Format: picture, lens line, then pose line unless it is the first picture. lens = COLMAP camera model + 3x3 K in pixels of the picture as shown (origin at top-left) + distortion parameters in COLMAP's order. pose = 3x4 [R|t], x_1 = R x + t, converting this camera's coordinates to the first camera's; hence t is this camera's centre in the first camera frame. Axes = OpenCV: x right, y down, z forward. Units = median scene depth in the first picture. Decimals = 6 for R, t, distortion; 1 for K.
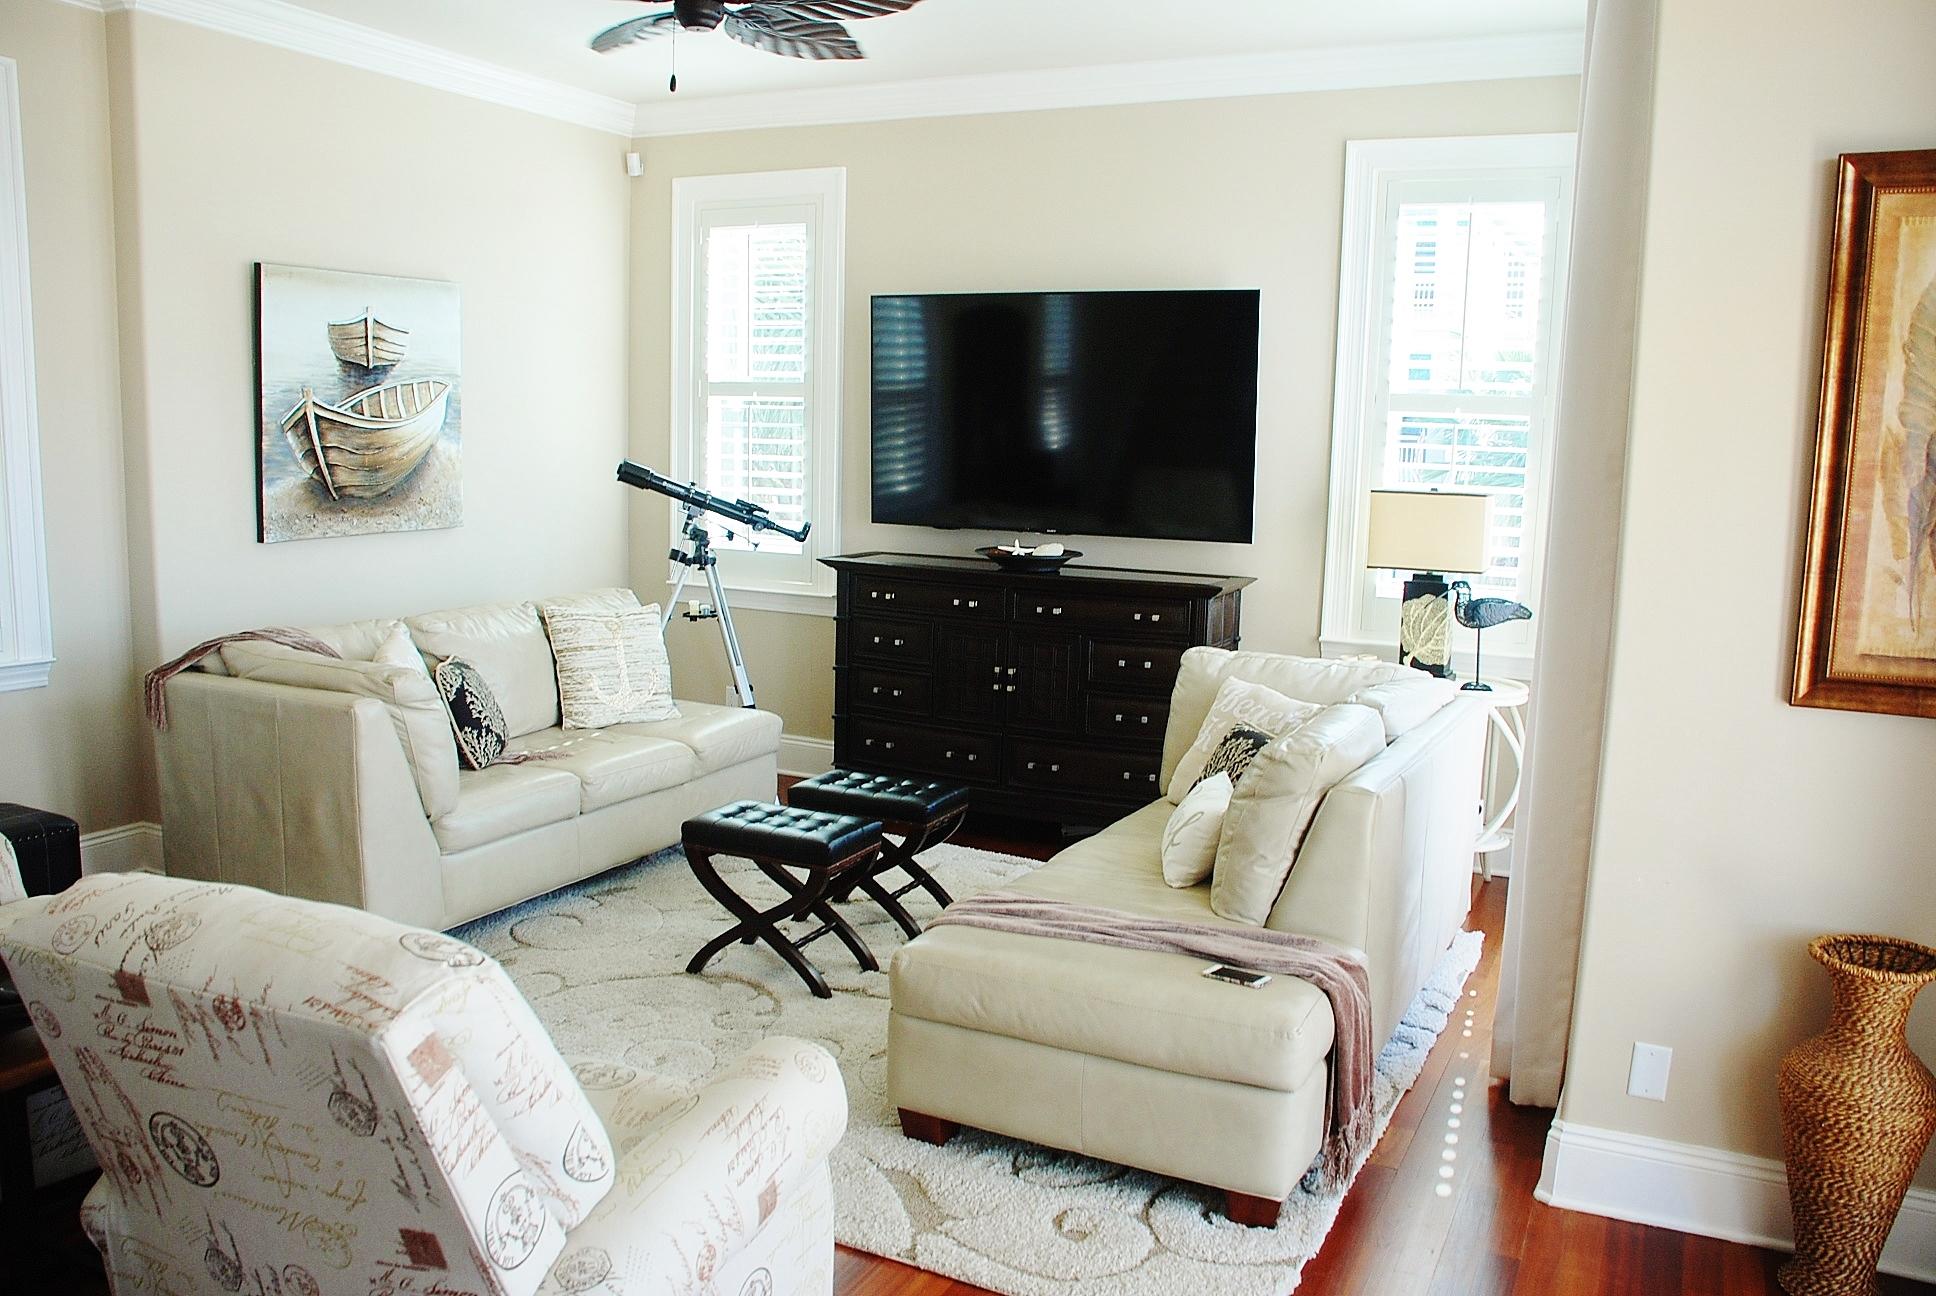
lens RADIAL K [[1512.9, 0, 968.0], [0, 1512.9, 648.0], [0, 0, 1]] dist [-0.178027, 0.137615]
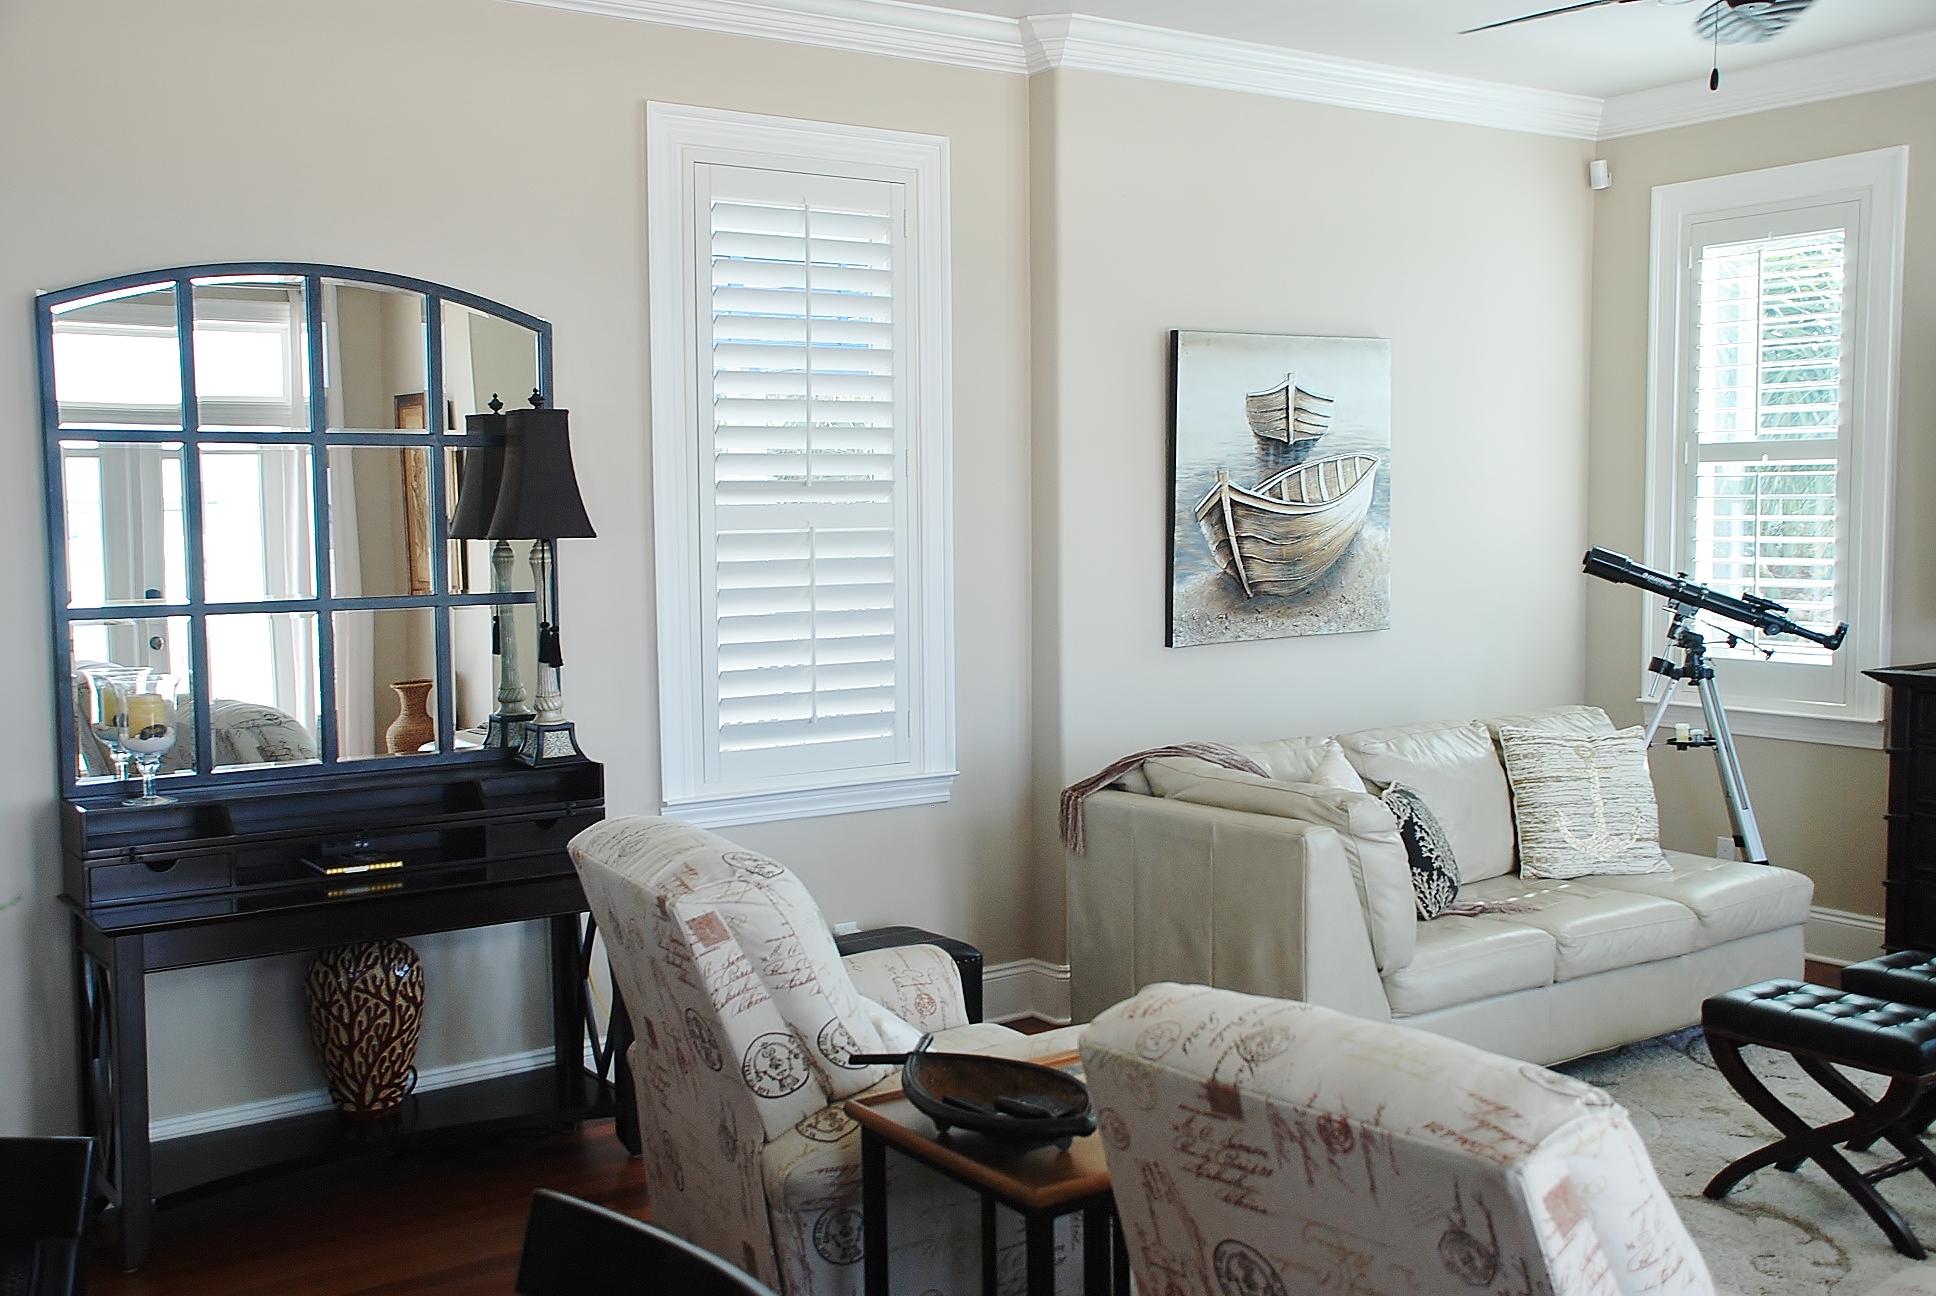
lens RADIAL K [[1957.9, 0, 968.0], [0, 1957.9, 648.0], [0, 0, 1]] dist [-0.017665, 0.180100]
pose [[0.884171, -0.002413, -0.467157, -0.042668], [-0.031500, 0.997403, -0.064770, 0.008707], [0.466100, 0.071983, 0.881799, -0.095625]]
